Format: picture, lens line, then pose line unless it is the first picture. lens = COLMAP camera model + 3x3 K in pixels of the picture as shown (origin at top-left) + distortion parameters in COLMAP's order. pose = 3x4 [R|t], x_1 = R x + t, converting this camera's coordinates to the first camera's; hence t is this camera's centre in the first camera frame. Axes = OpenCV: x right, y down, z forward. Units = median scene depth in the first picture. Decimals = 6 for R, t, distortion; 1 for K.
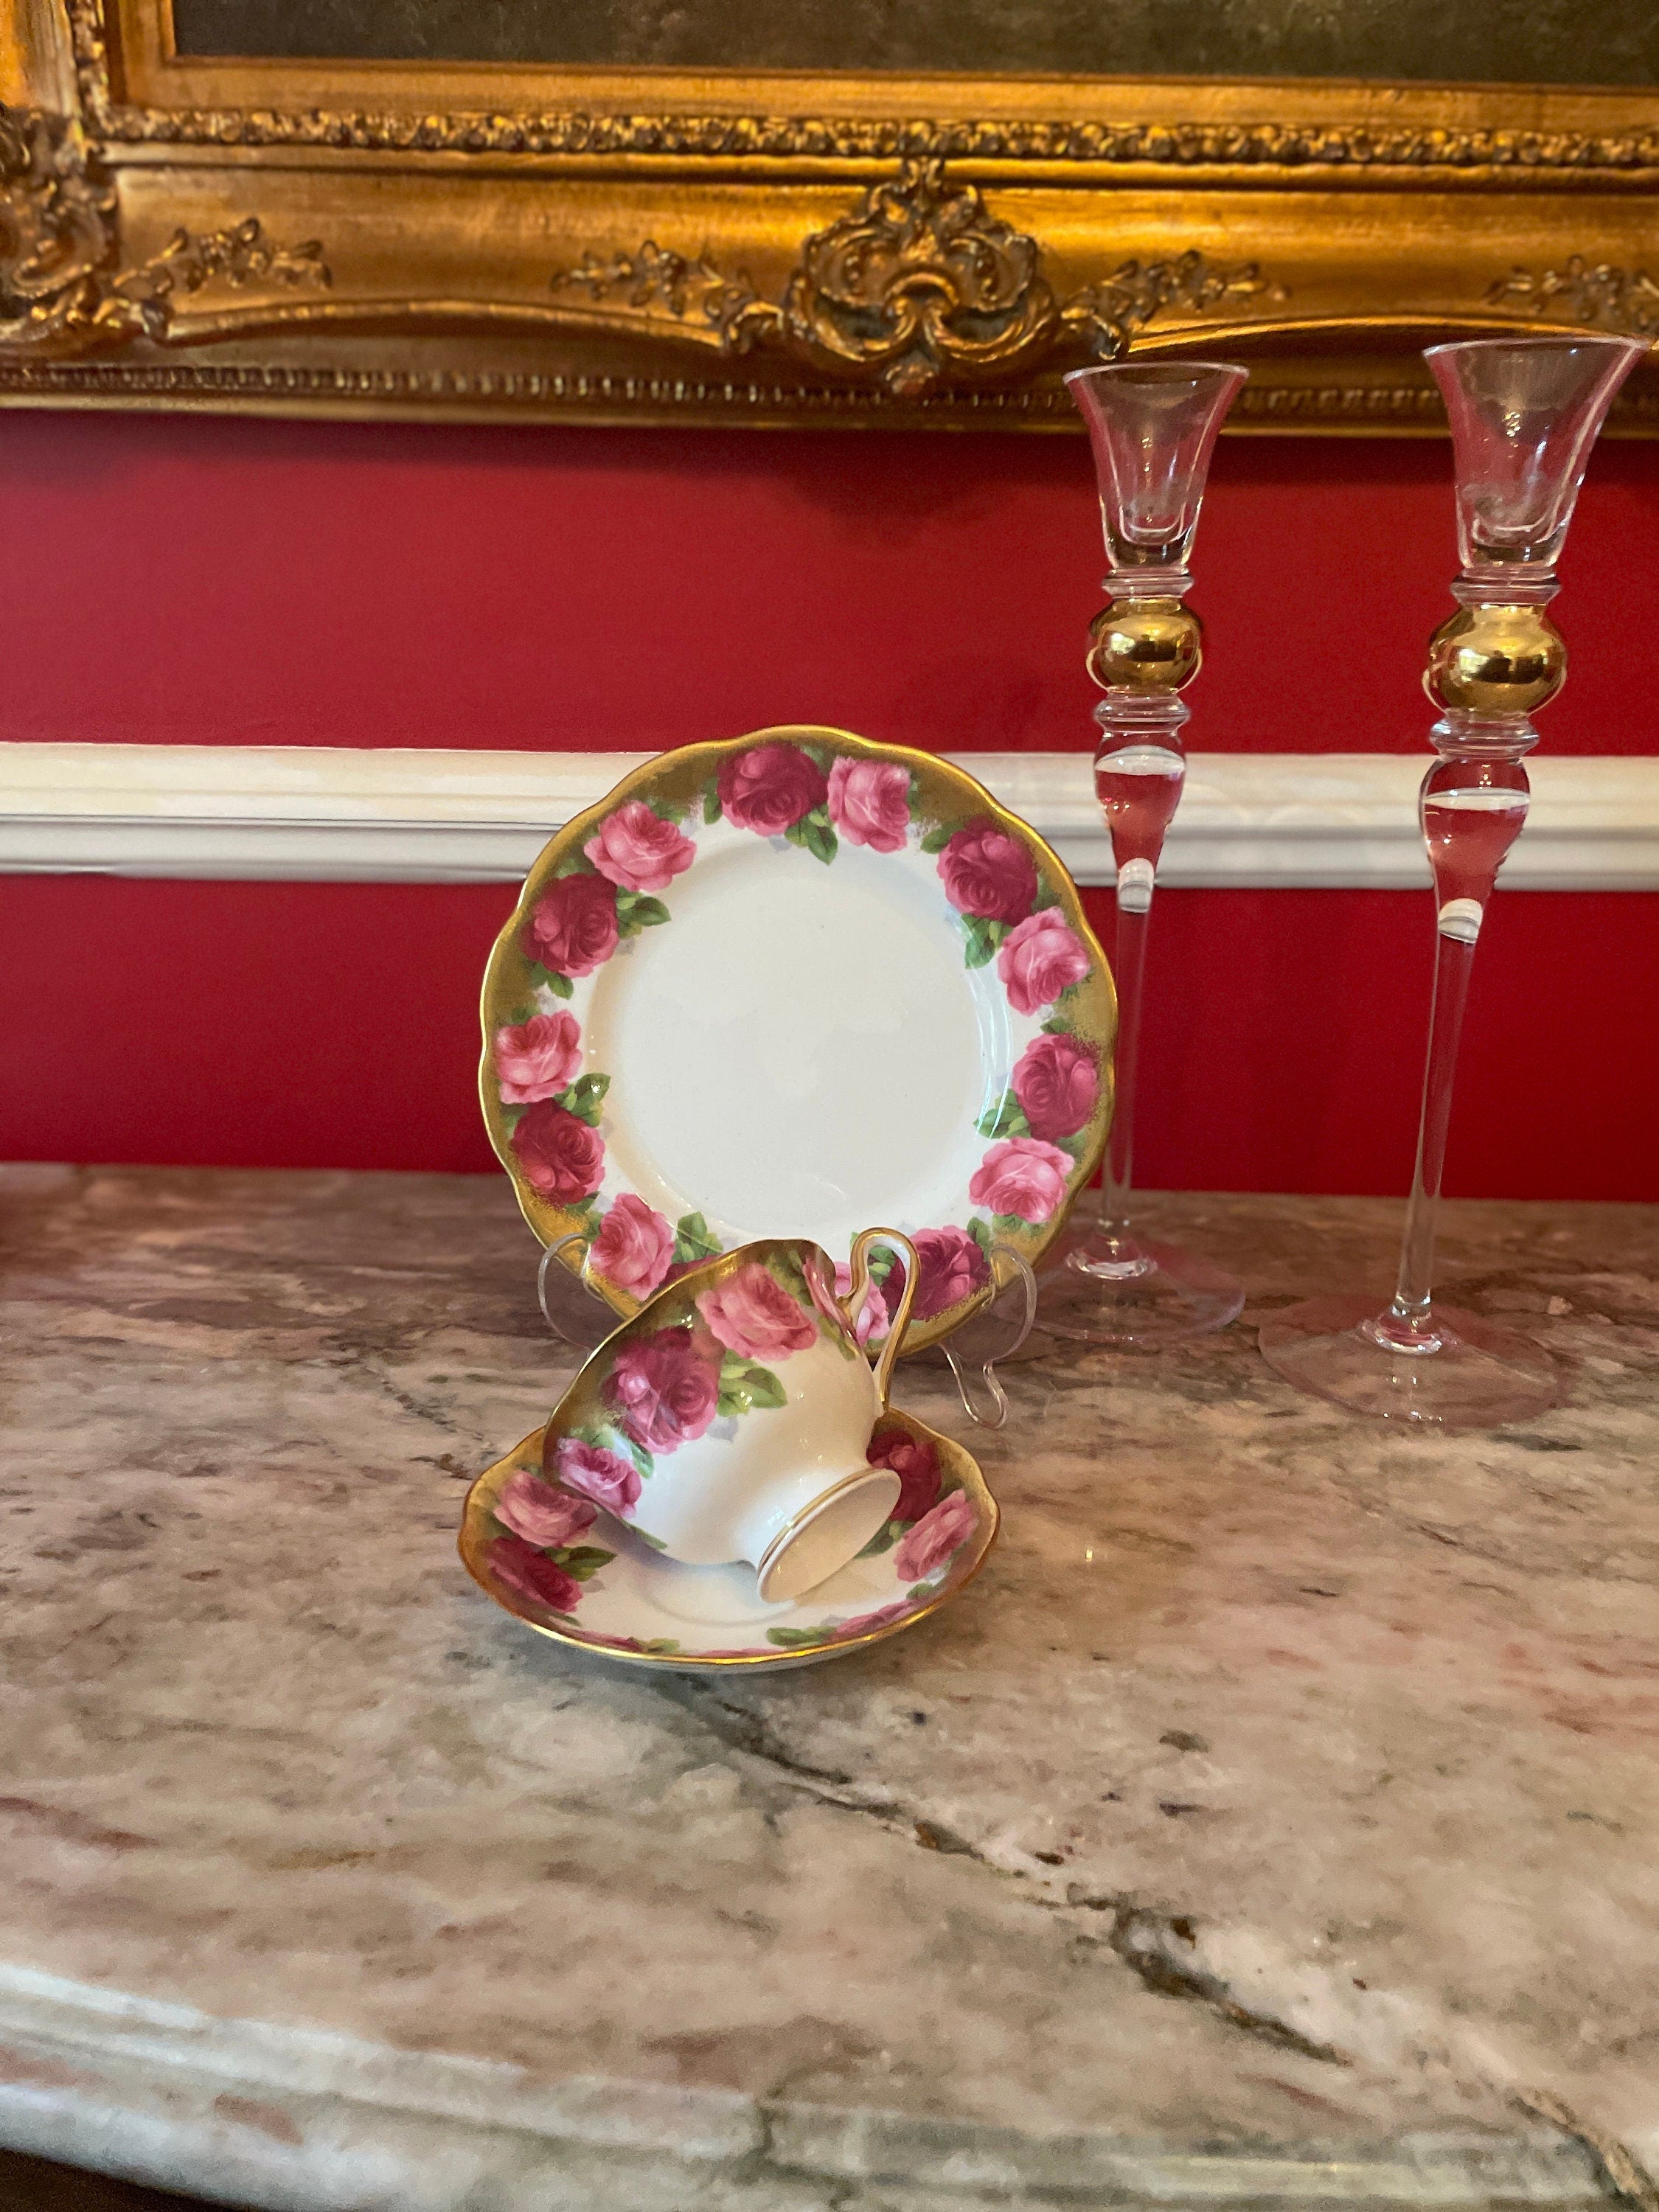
lens RADIAL K [[1765.6, 0, 867.3], [0, 1765.6, 1131.1], [0, 0, 1]] dist [0.112150, -0.257916]
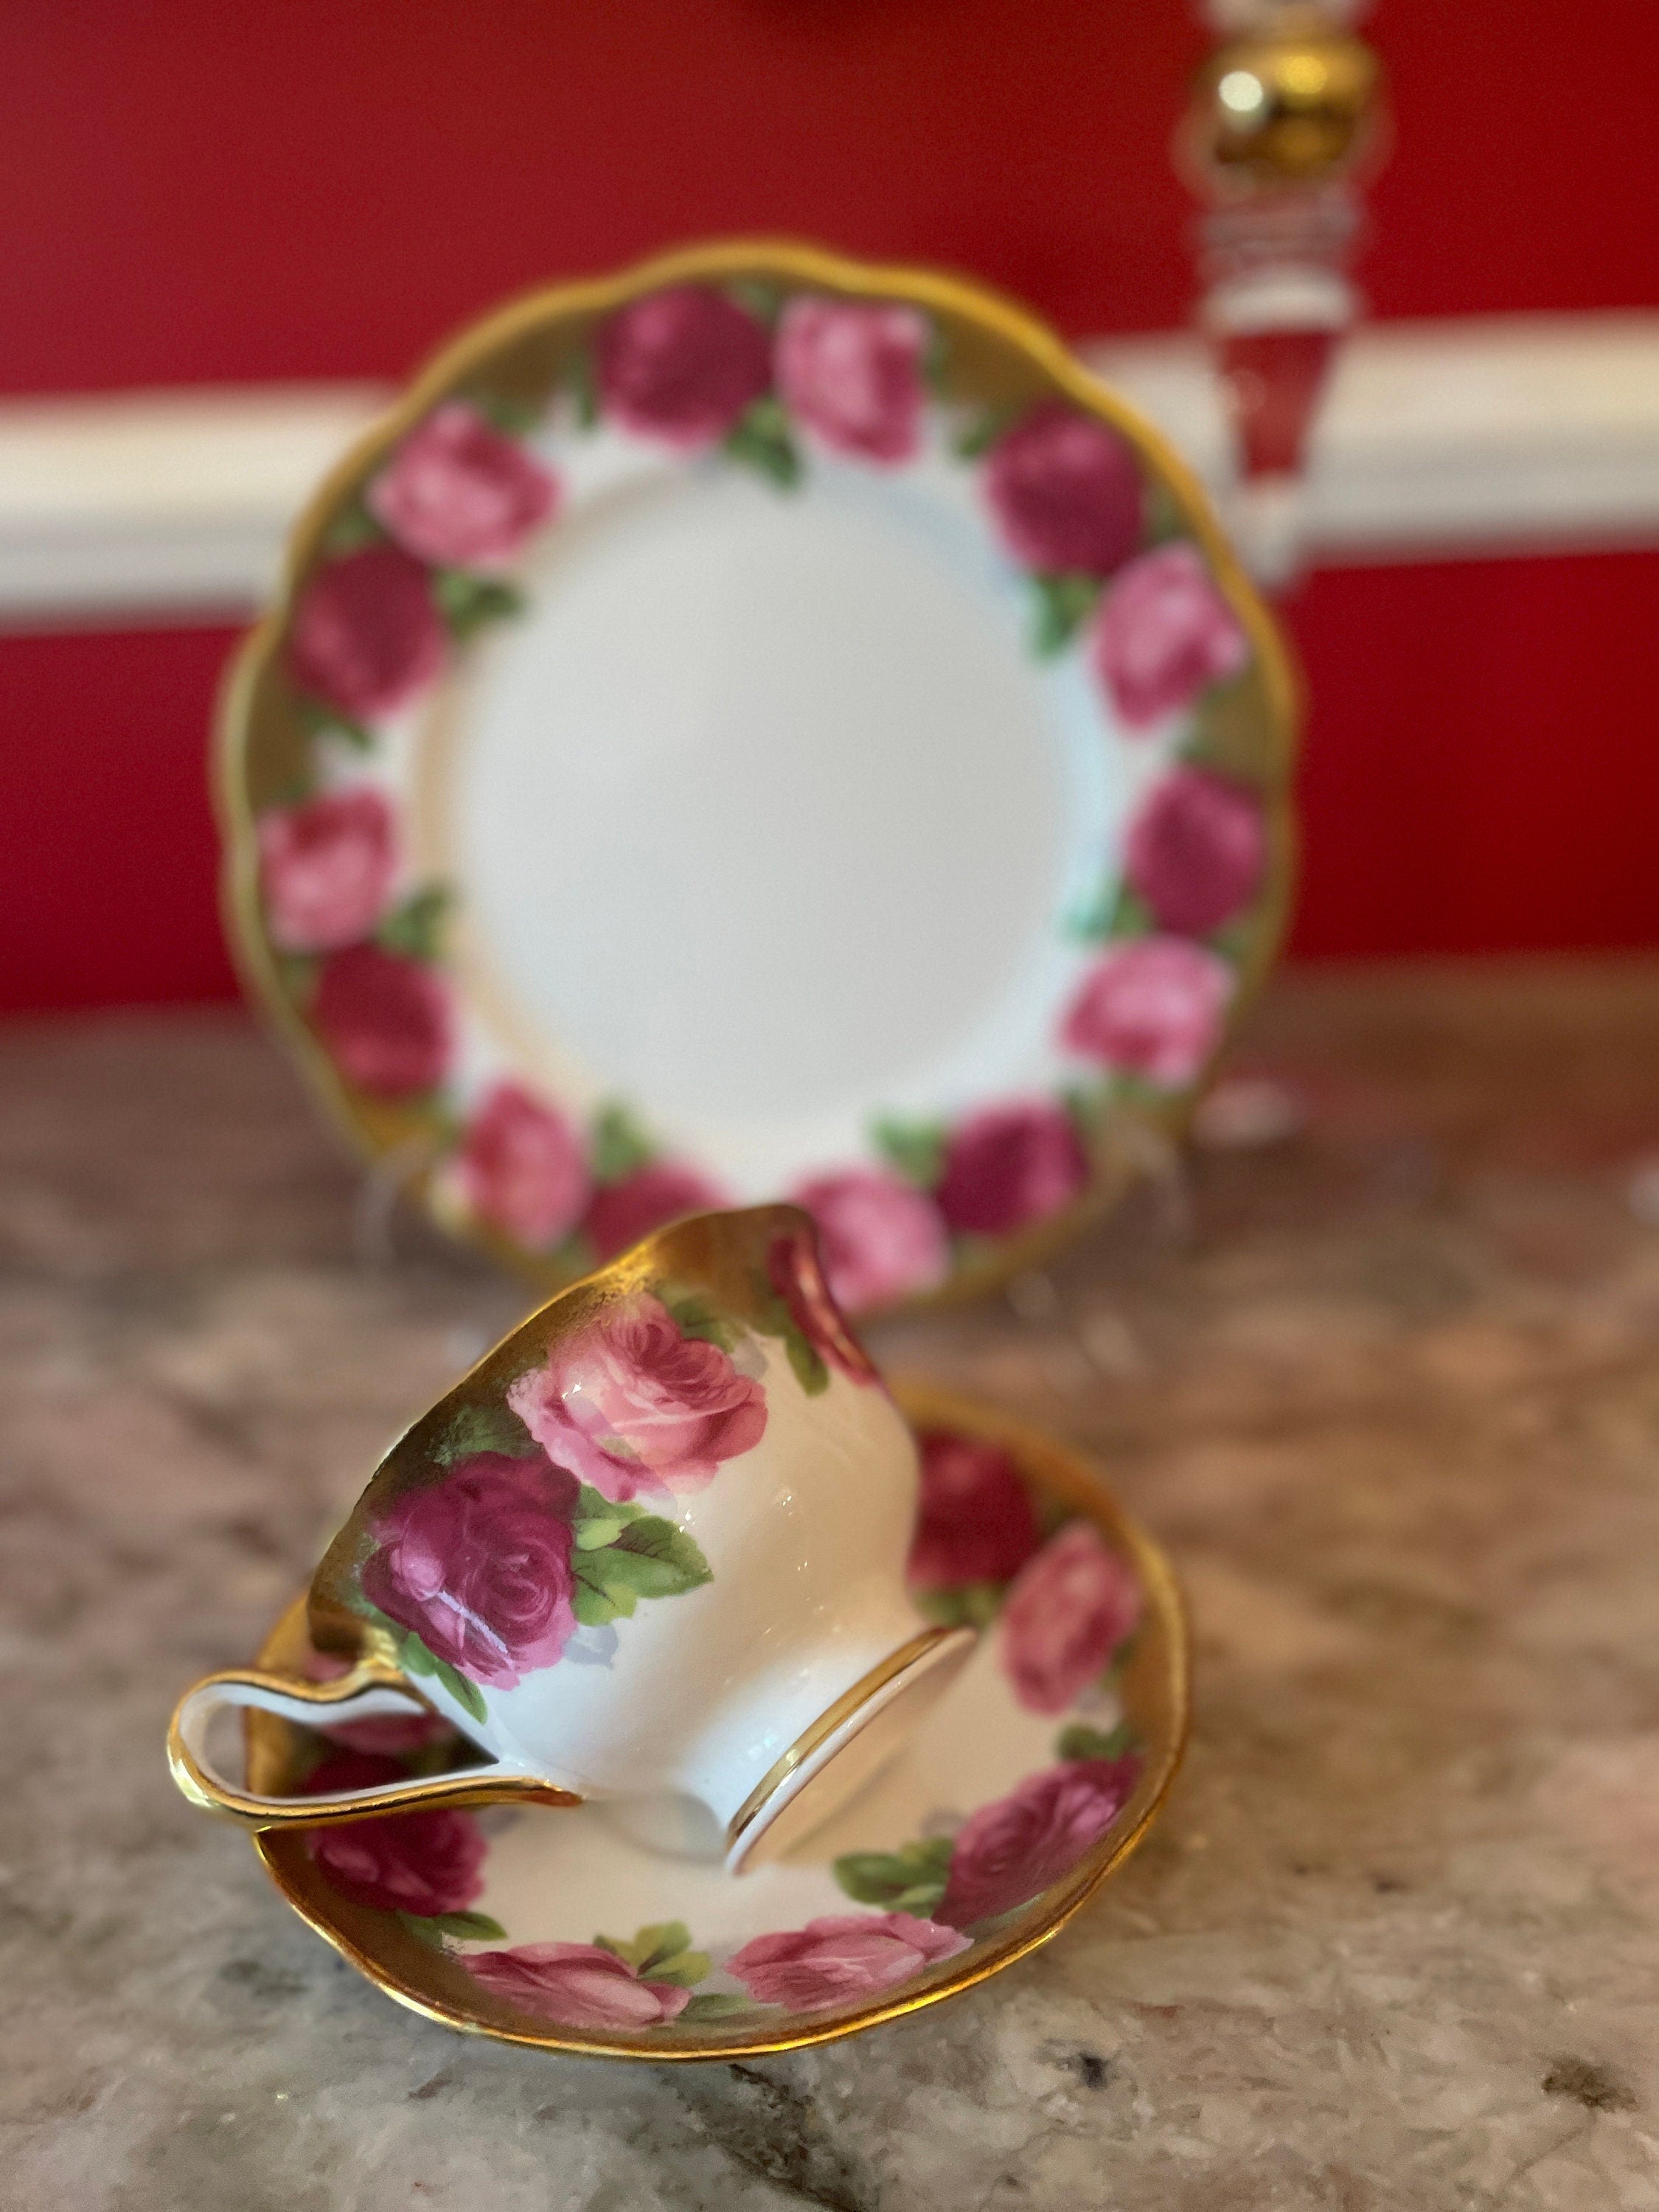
lens RADIAL K [[1684.0, 0, 838.1], [0, 1684.0, 1112.0], [0, 0, 1]] dist [0.070820, -0.121608]
pose [[0.997733, -0.066212, 0.012047, -0.028889], [0.064012, 0.988936, 0.133823, -0.025478], [-0.020775, -0.132748, 0.990932, 0.442993]]
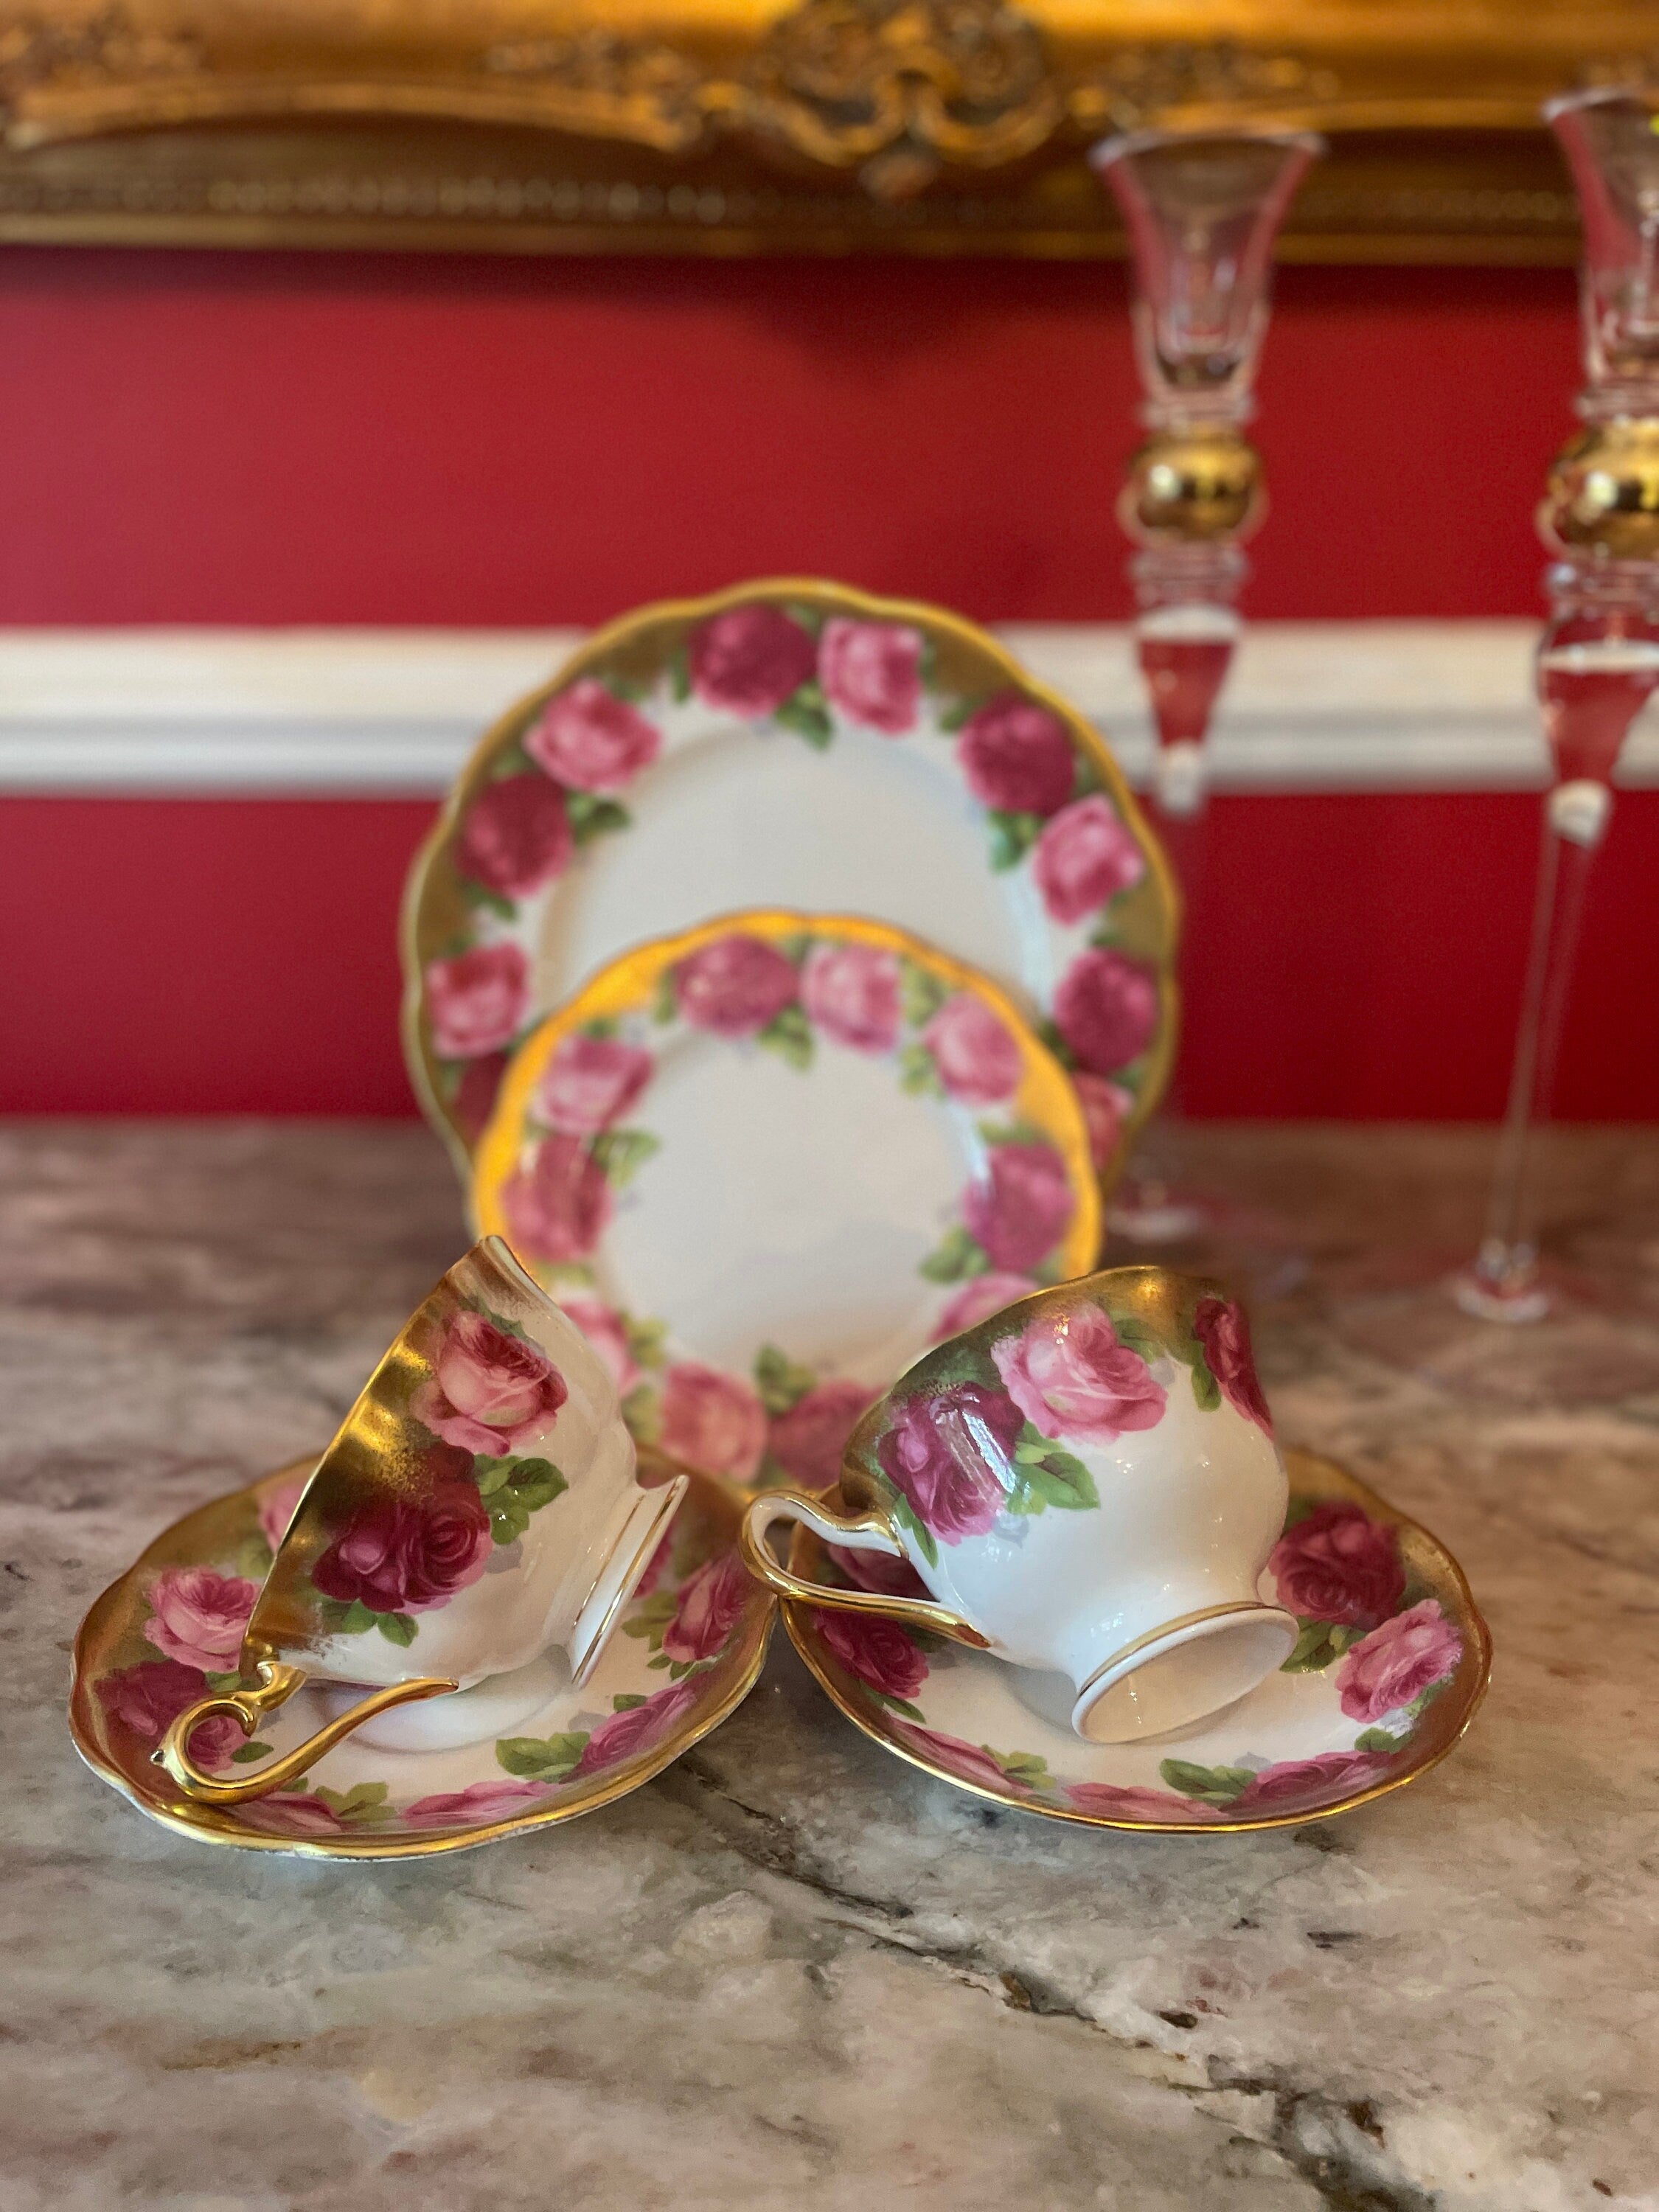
lens RADIAL K [[1684.0, 0, 838.1], [0, 1684.0, 1112.0], [0, 0, 1]] dist [0.070820, -0.121608]
pose [[0.999358, -0.020993, 0.029033, -0.044682], [0.019866, 0.999059, 0.038561, -0.013019], [-0.029816, -0.037960, 0.998834, 0.214588]]
